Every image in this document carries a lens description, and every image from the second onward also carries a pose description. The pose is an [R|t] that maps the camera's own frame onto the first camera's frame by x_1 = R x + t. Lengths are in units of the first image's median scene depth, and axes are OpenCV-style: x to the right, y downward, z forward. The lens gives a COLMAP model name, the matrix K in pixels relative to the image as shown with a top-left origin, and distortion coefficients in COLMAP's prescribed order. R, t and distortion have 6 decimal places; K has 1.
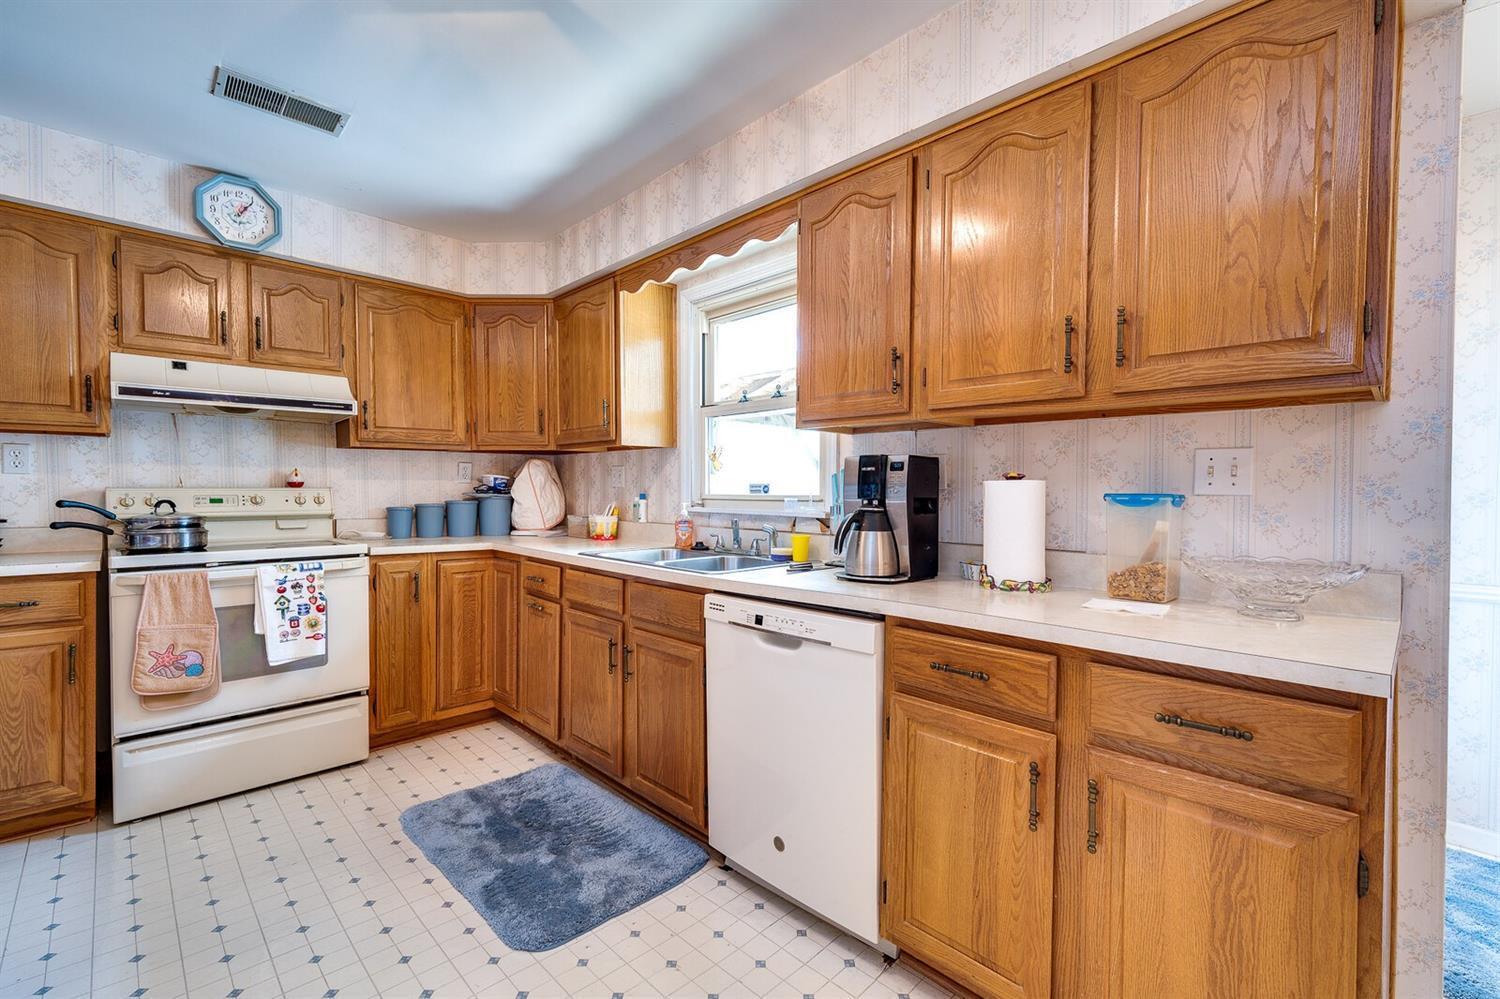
lens RADIAL K [[648.5, 0, 751.1], [0, 648.5, 497.6], [0, 0, 1]] dist [0.001916, 0.000238]
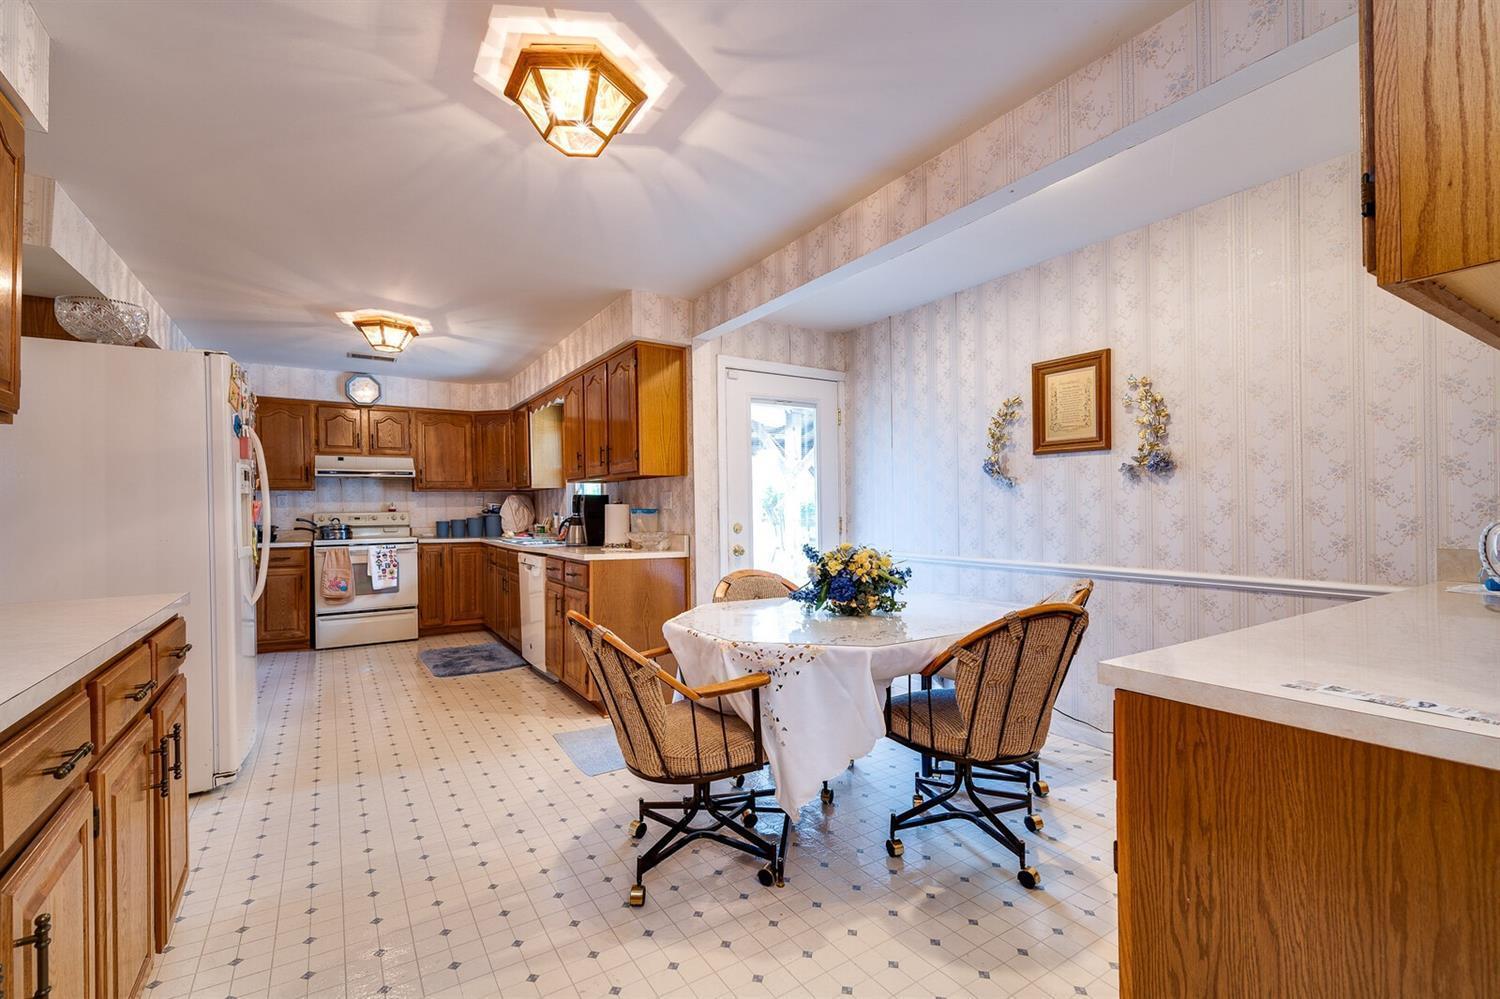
lens RADIAL K [[648.5, 0, 746.9], [0, 648.5, 503.7], [0, 0, 1]] dist [0.001916, 0.000238]
pose [[0.979101, -0.018571, -0.202523, 0.937465], [0.014707, 0.999680, -0.020569, 0.020301], [0.202840, 0.017160, 0.979061, -0.903850]]
